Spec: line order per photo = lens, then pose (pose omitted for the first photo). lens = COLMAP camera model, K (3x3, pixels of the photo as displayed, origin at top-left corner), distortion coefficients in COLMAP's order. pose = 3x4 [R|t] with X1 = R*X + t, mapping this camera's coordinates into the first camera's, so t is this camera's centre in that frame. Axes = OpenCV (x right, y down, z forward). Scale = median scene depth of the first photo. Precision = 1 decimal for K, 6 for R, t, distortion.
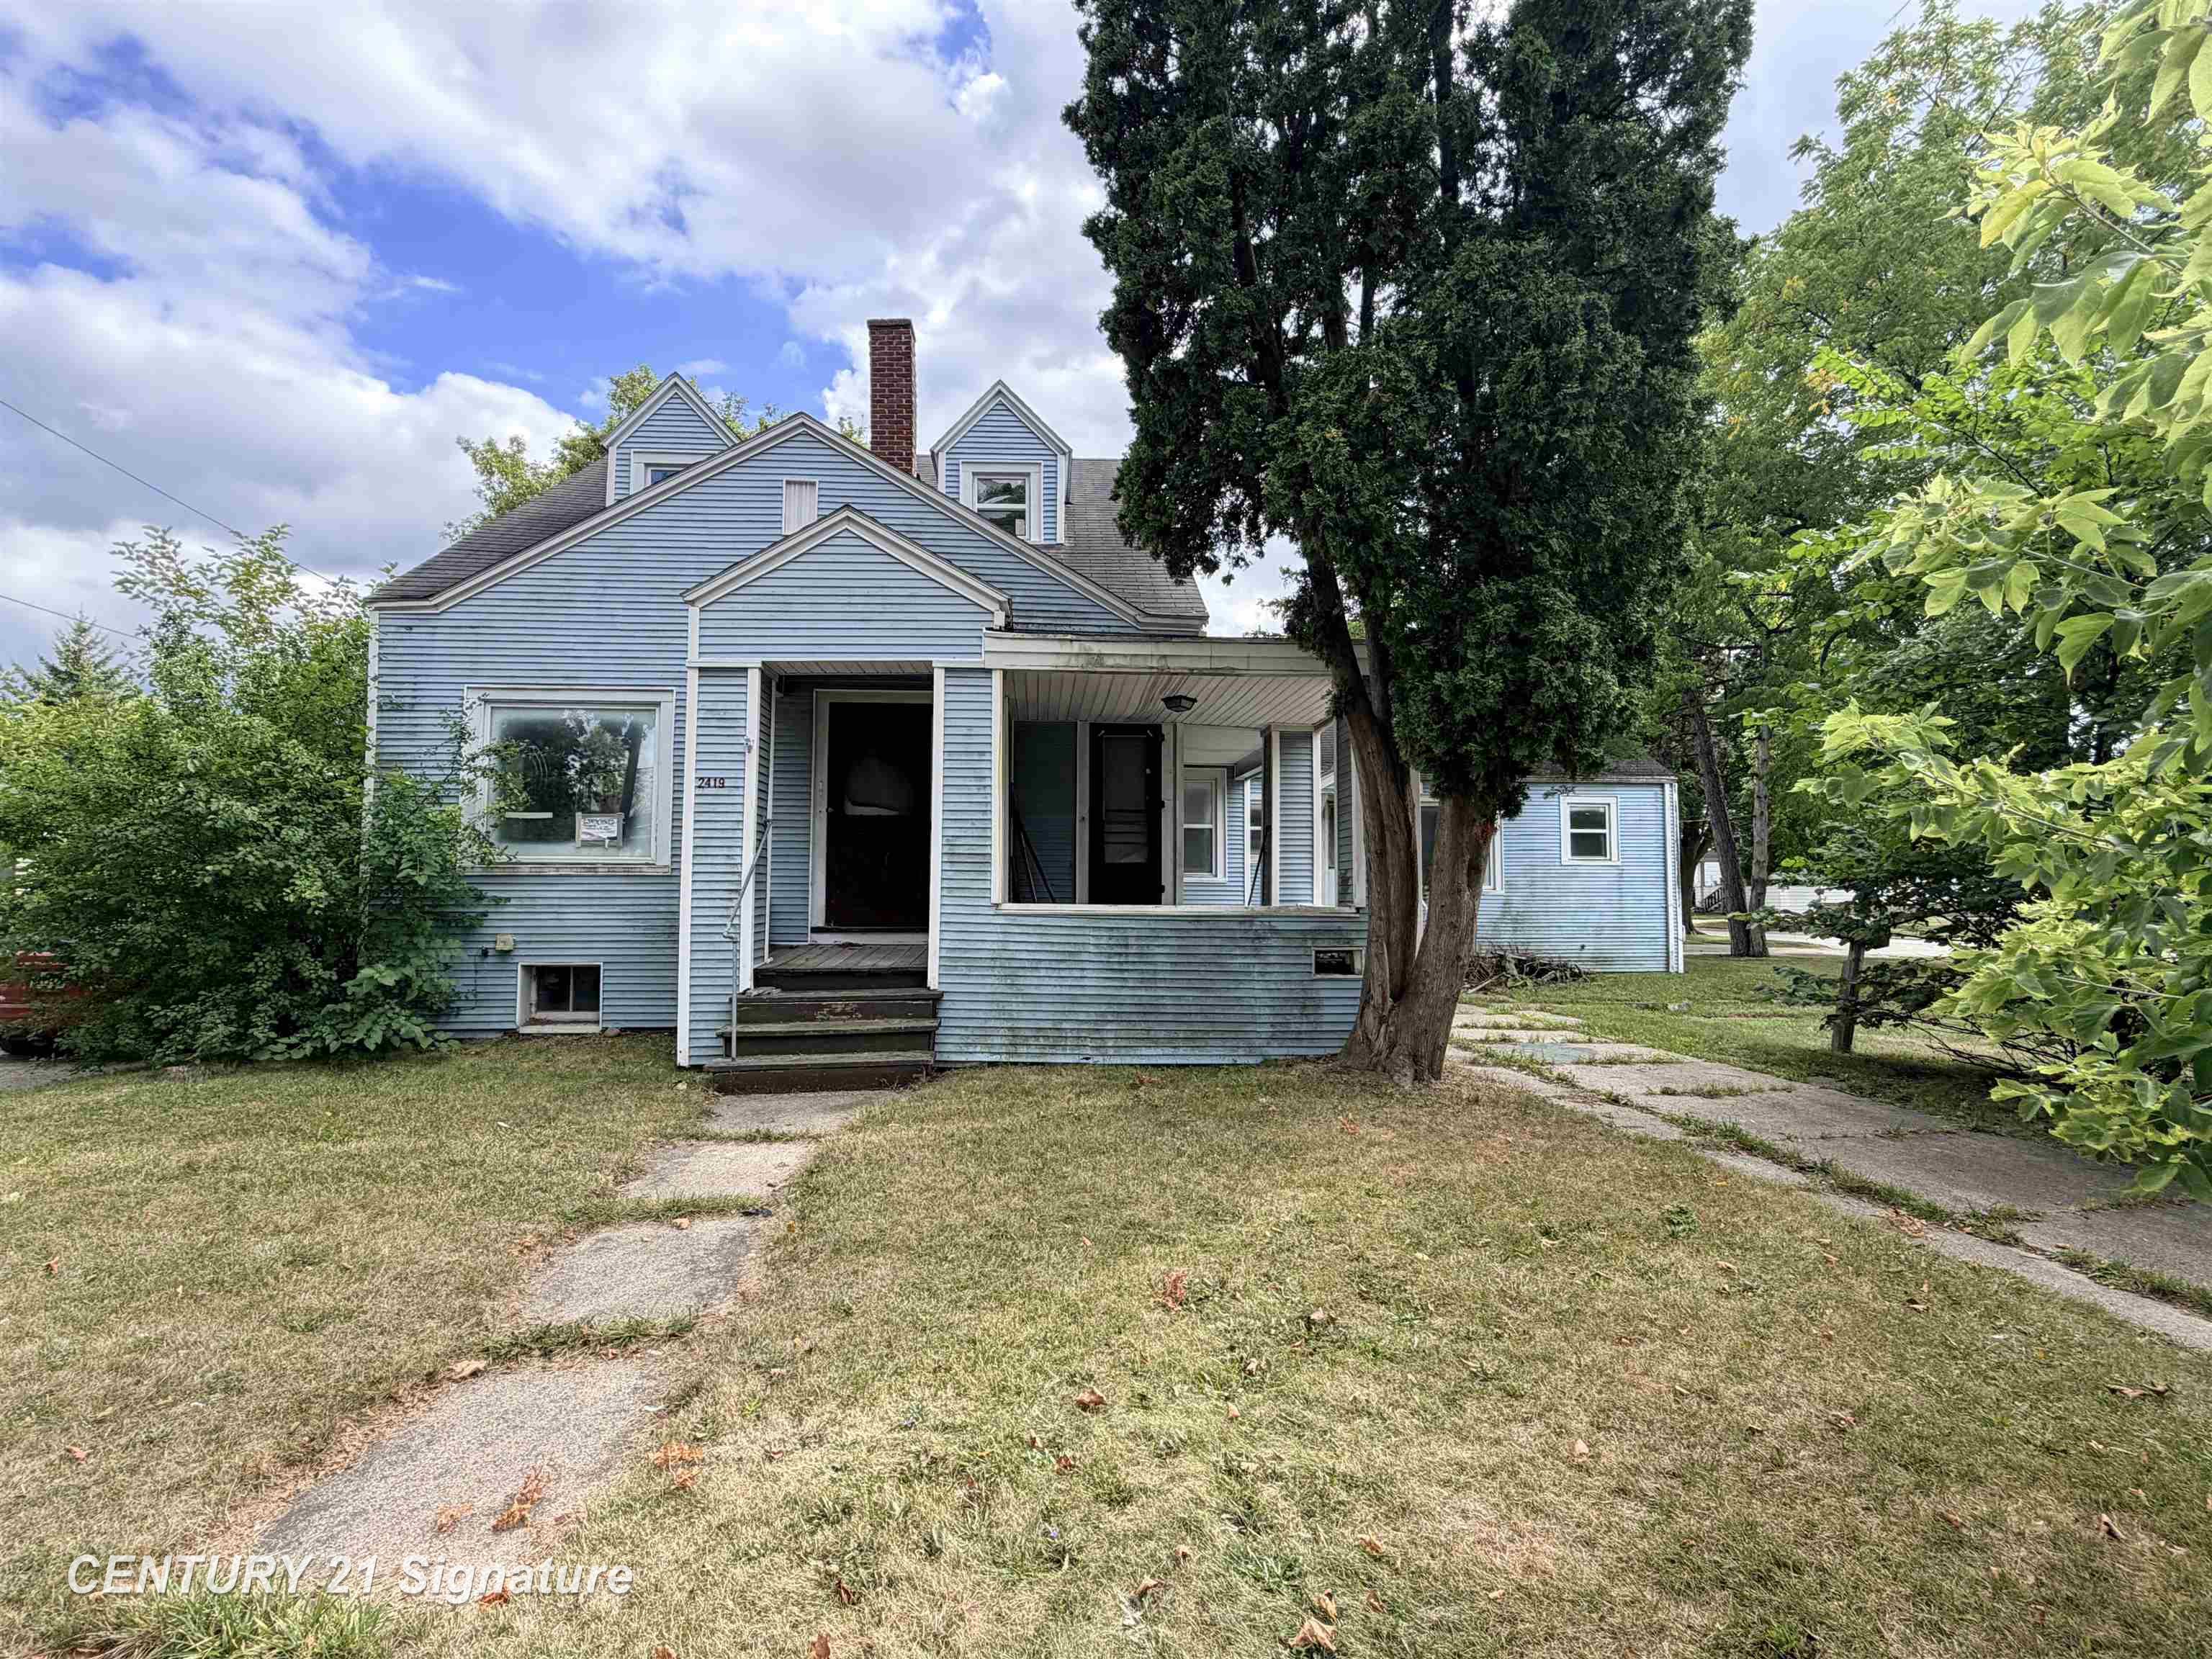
lens RADIAL K [[1032.8, 0, 1103.6], [0, 1032.8, 827.3], [0, 0, 1]] dist [-0.000285, 0.000007]
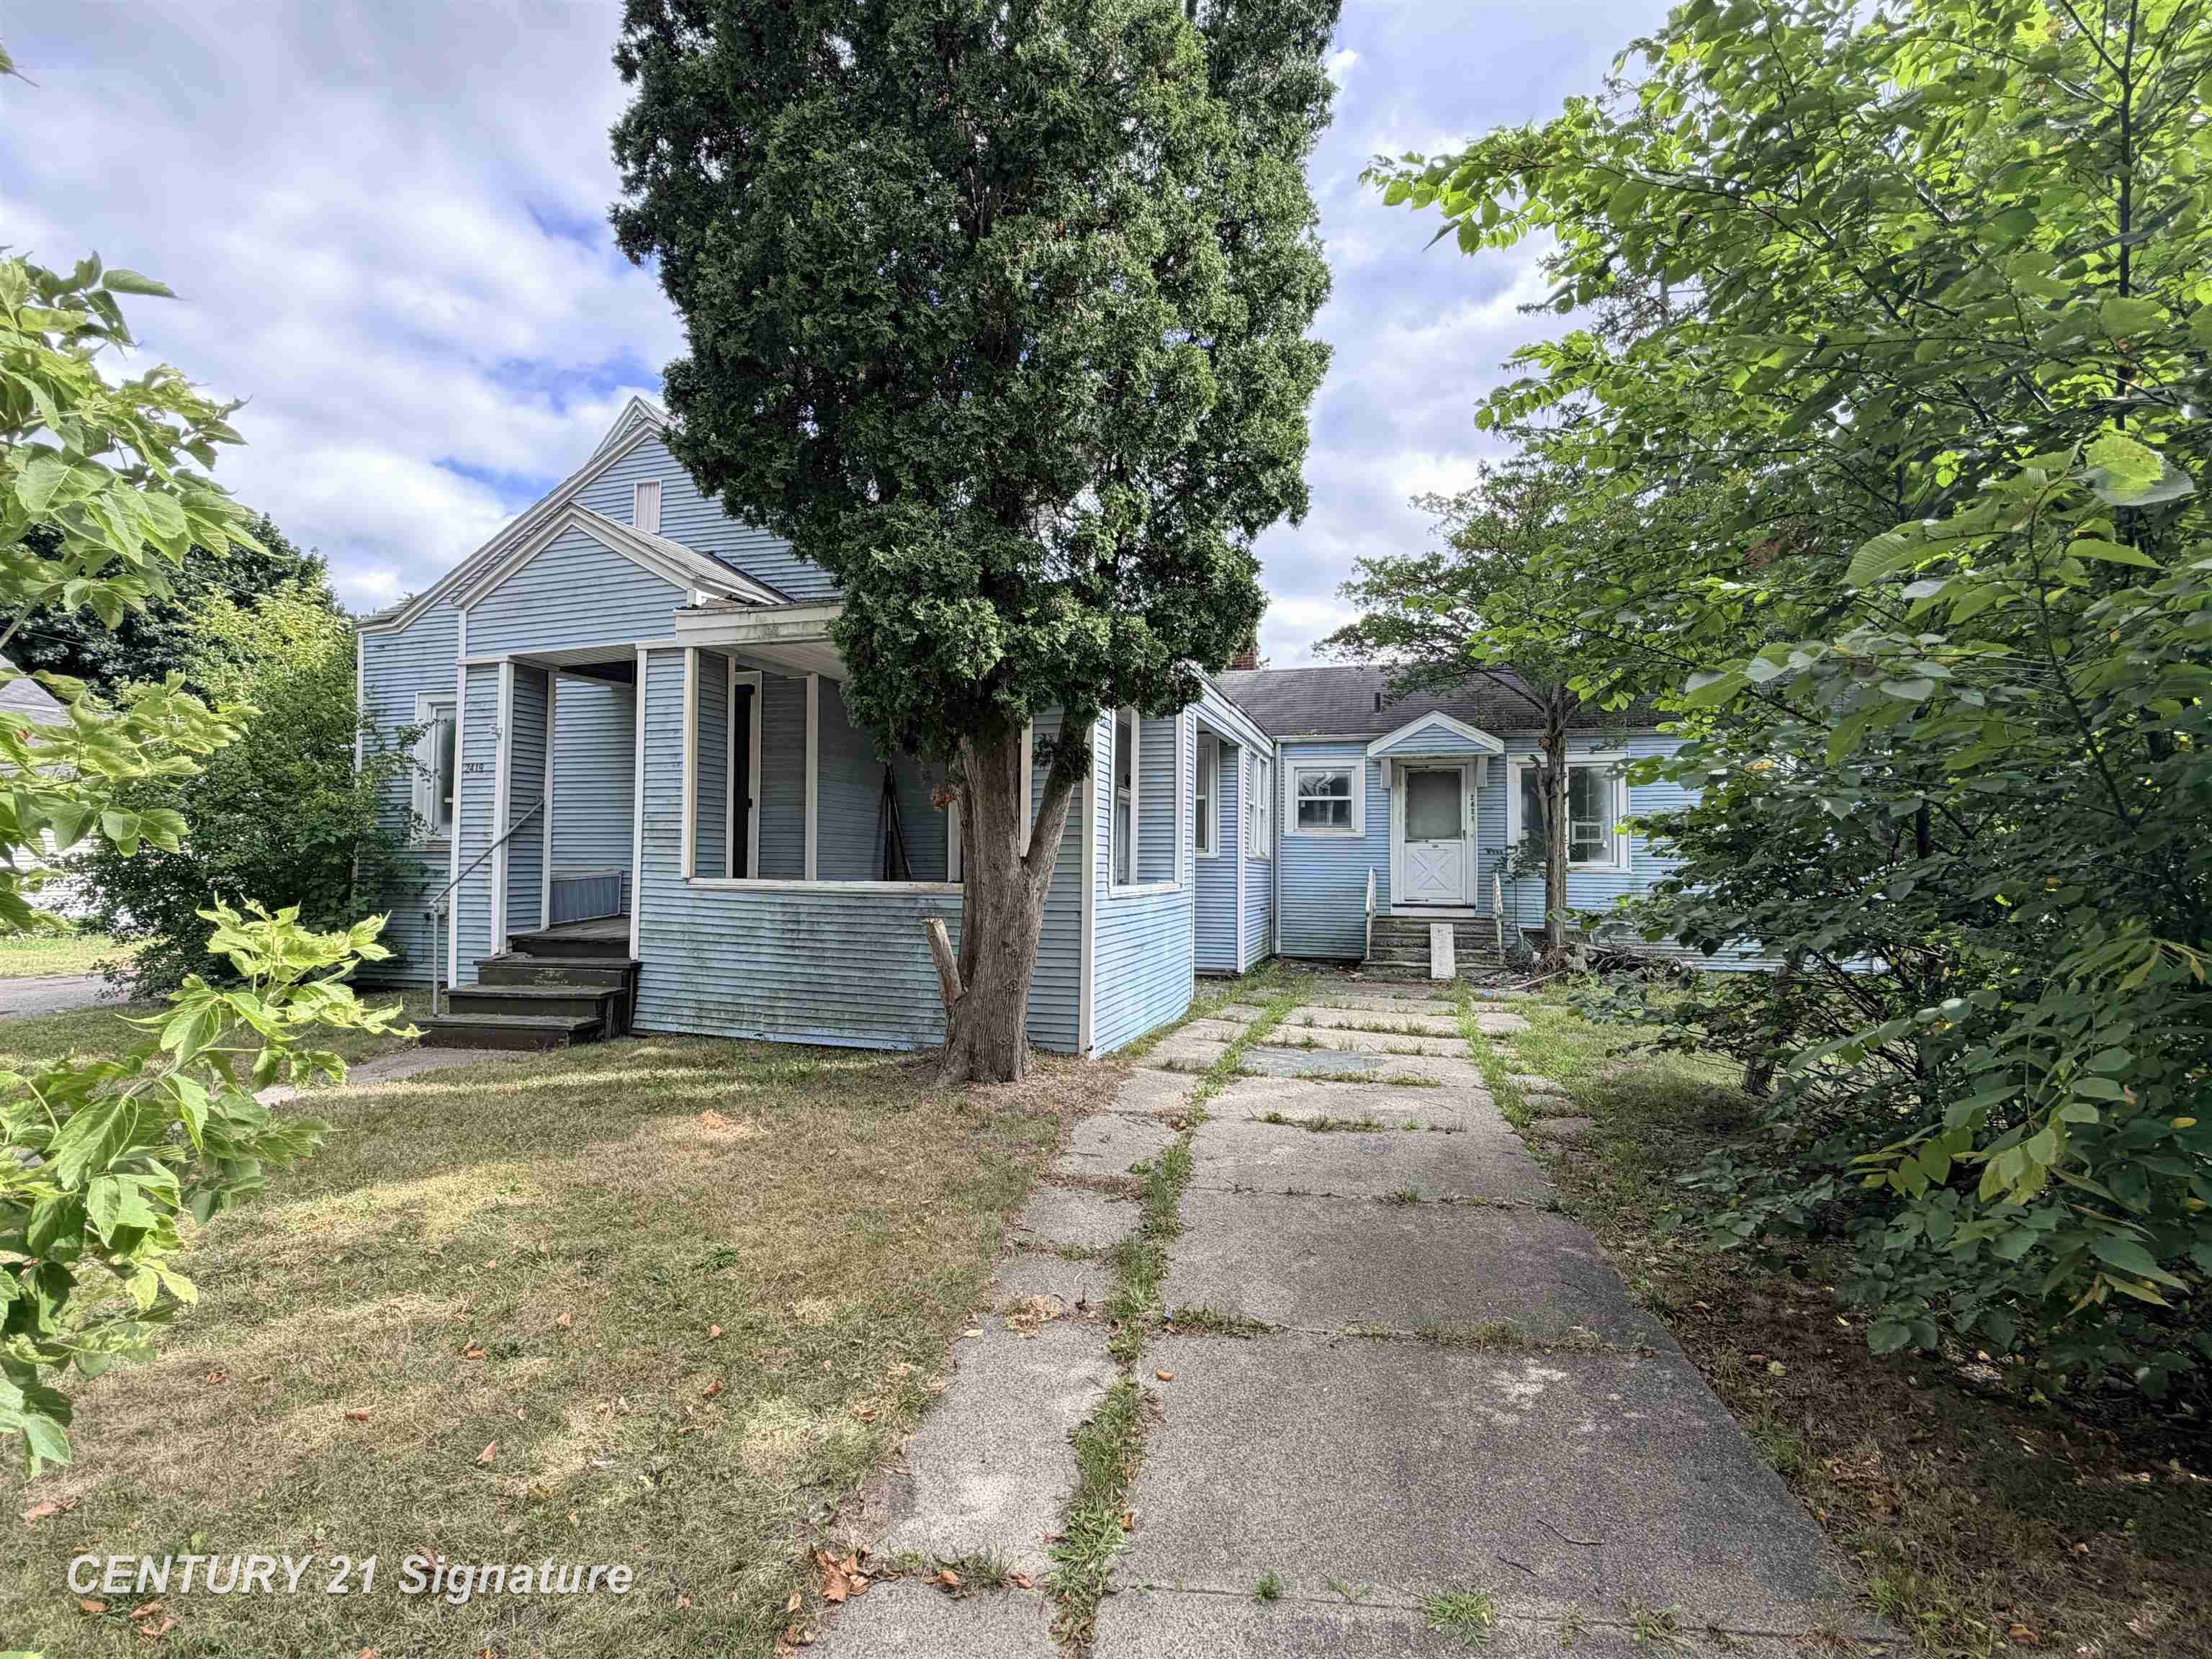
lens RADIAL K [[1032.8, 0, 1106.0], [0, 1032.8, 831.9], [0, 0, 1]] dist [-0.000285, 0.000007]
pose [[0.935127, -0.008909, -0.354199, 0.646156], [0.018960, 0.999510, 0.024918, 0.010506], [0.353804, -0.030017, 0.934838, 0.195102]]
